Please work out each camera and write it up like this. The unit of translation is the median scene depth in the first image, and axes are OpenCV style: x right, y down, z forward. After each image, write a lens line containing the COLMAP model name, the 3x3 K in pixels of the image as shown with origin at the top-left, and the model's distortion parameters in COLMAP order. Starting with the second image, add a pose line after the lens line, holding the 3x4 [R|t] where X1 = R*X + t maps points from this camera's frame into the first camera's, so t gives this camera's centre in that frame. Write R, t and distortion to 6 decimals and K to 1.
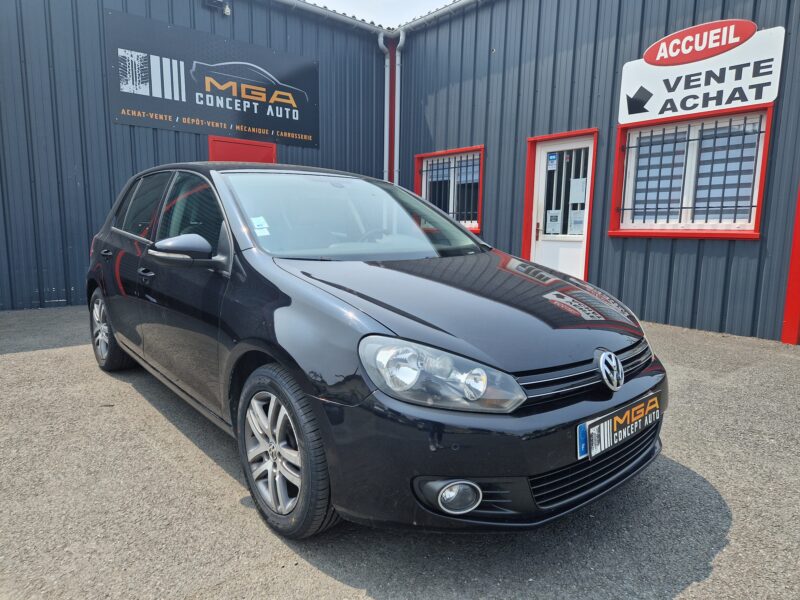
lens RADIAL K [[505.5, 0, 403.0], [0, 505.5, 302.8], [0, 0, 1]] dist [0.006019, -0.005355]
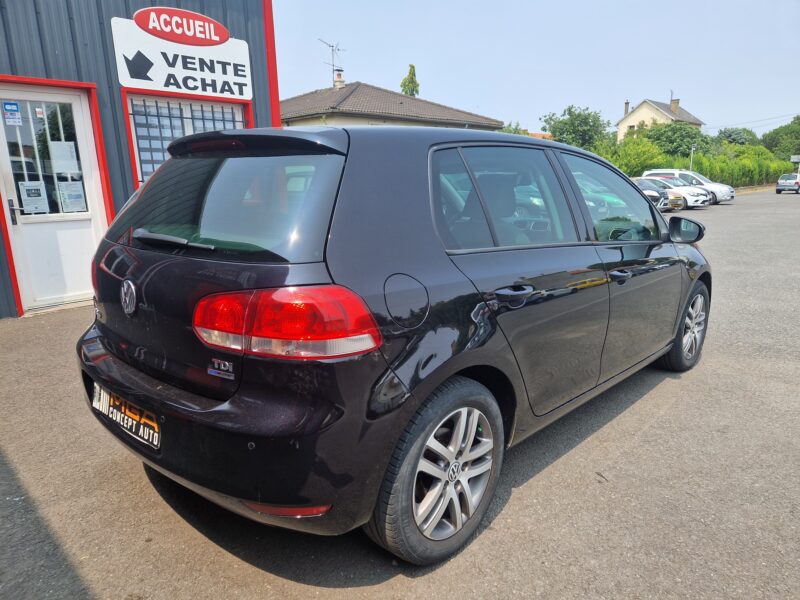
lens RADIAL K [[505.5, 0, 399.7], [0, 505.5, 303.6], [0, 0, 1]] dist [0.006019, -0.005355]
pose [[-0.036070, -0.241246, 0.969794, -0.625433], [0.164999, 0.955669, 0.243869, -0.133991], [-0.985634, 0.168812, 0.005335, 0.634552]]
